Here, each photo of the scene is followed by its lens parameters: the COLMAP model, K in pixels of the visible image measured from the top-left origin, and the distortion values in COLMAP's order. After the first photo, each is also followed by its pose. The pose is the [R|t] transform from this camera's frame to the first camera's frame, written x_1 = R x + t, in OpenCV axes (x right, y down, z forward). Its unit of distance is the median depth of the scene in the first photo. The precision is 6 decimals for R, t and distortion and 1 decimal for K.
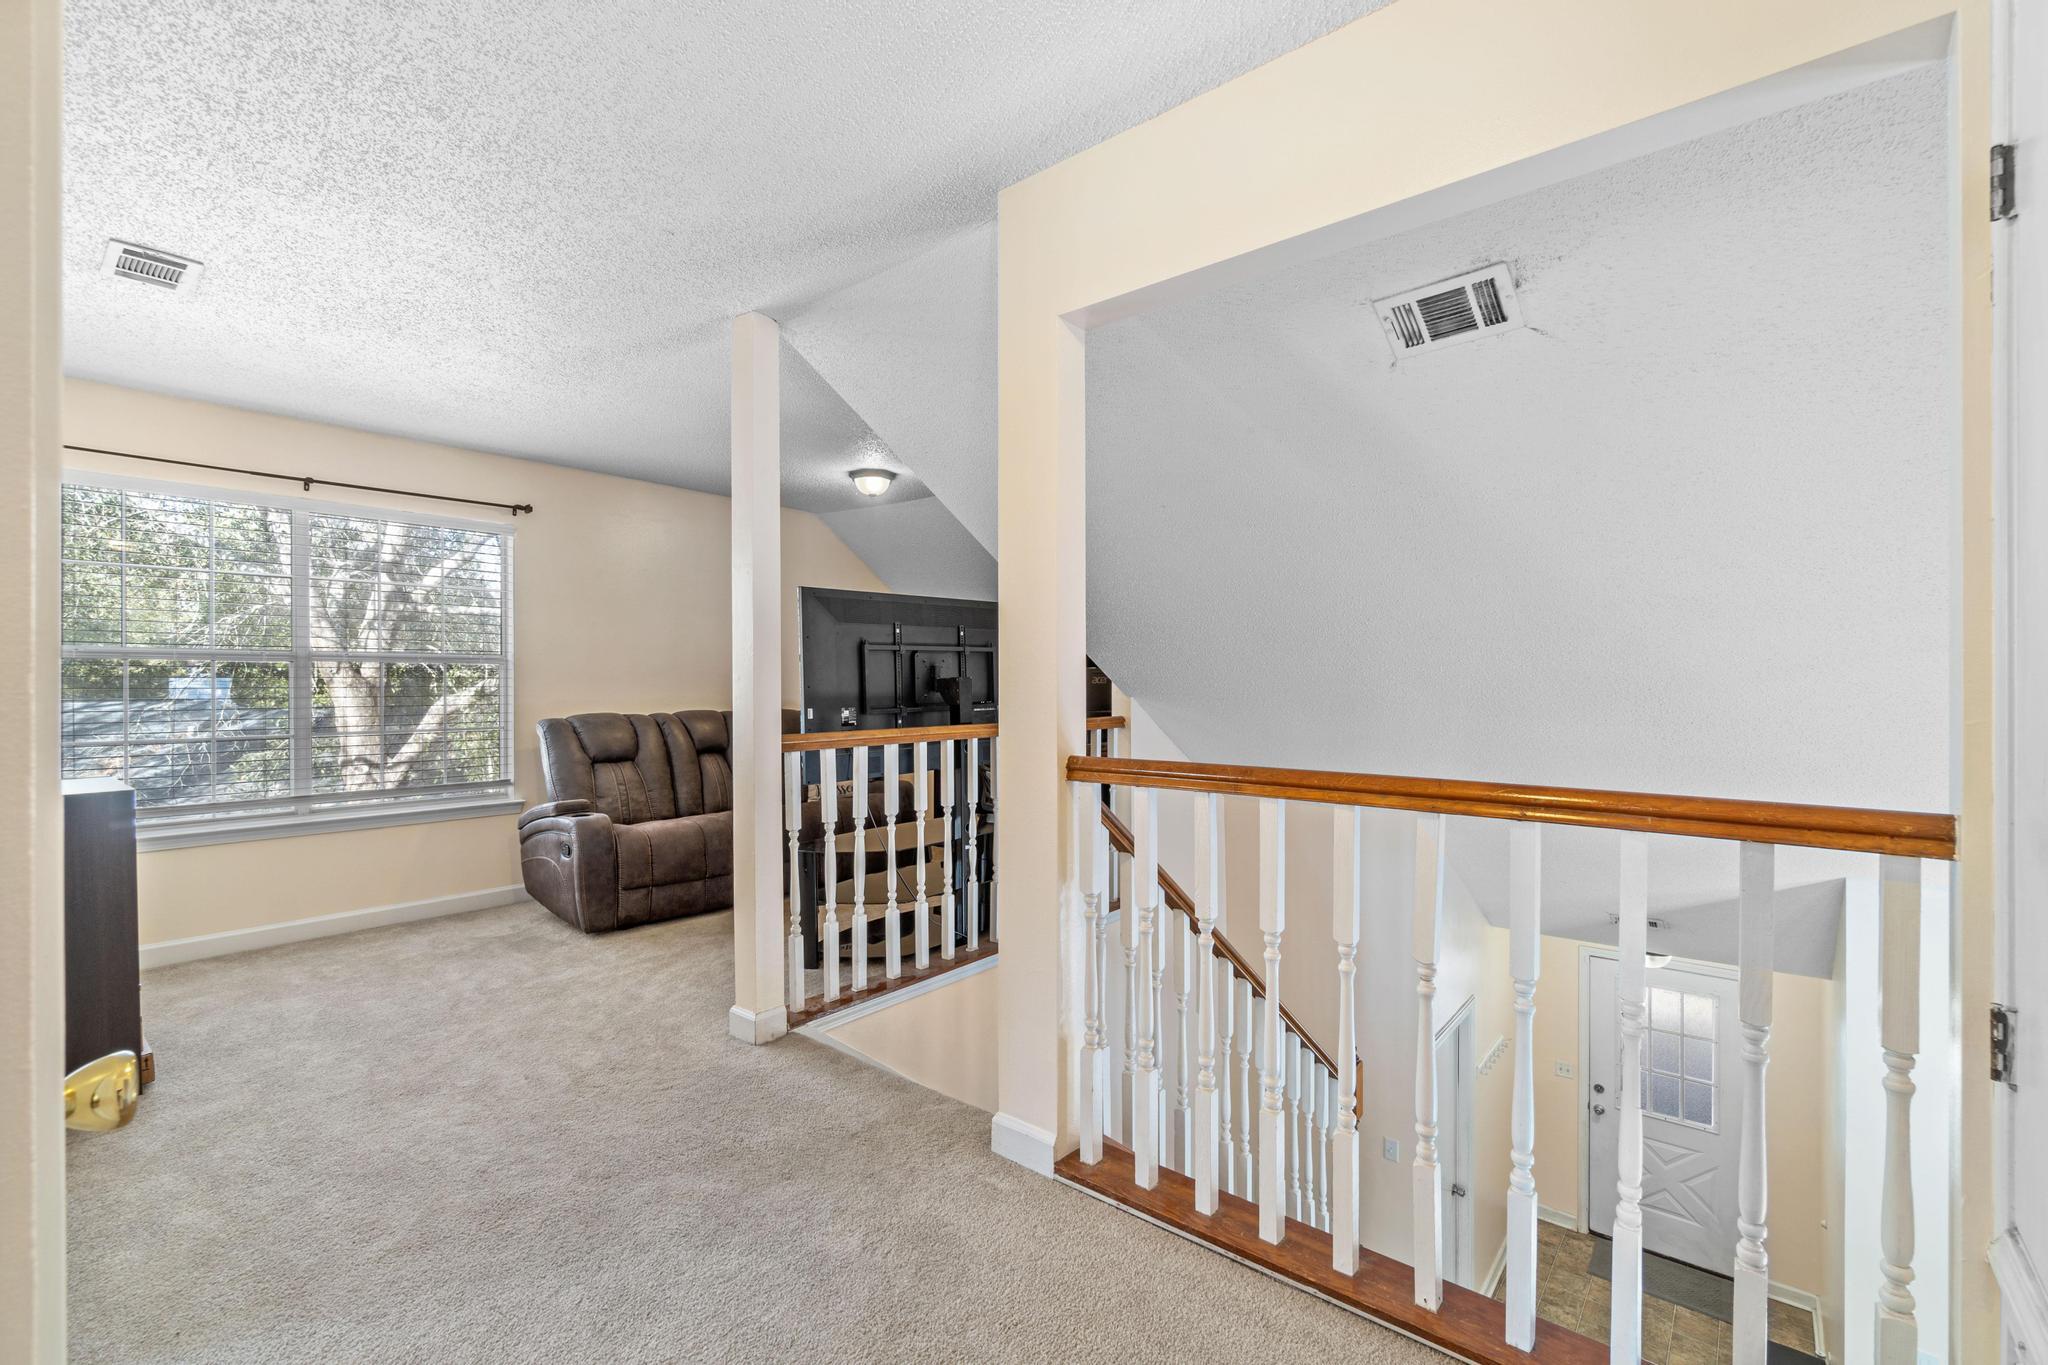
lens RADIAL K [[887.8, 0, 1029.2], [0, 887.8, 689.4], [0, 0, 1]] dist [0.001652, -0.000831]
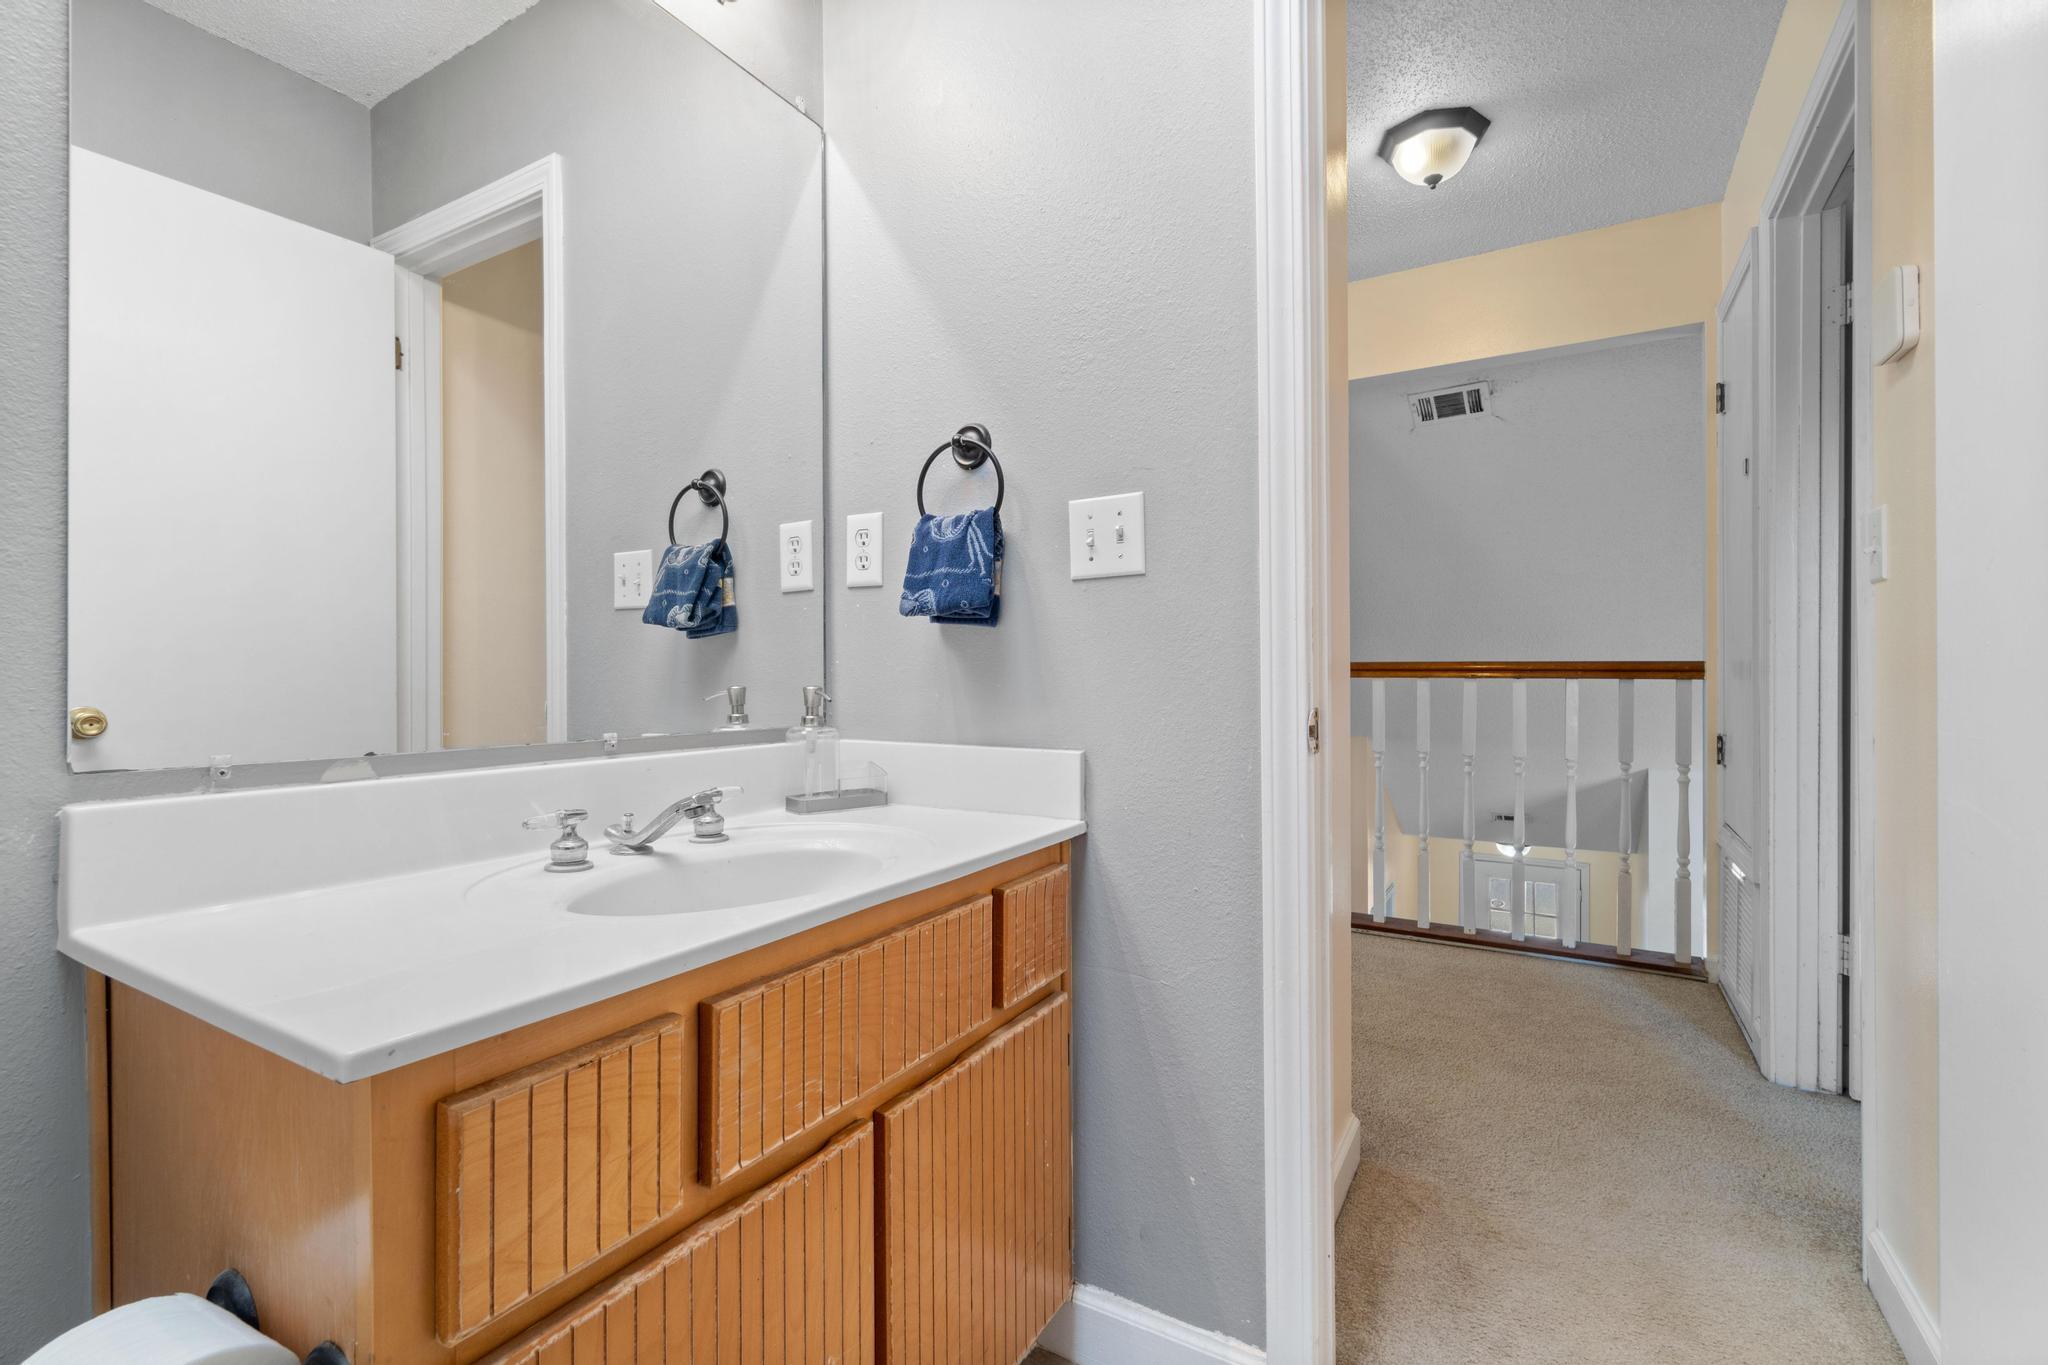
lens RADIAL K [[922.3, 0, 1015.2], [0, 922.3, 682.3], [0, 0, 1]] dist [0.001993, 0.000328]
pose [[0.988551, -0.005950, 0.150771, -1.065262], [0.005272, 0.999974, 0.004896, 0.168098], [-0.150796, -0.004045, 0.988557, -1.075453]]
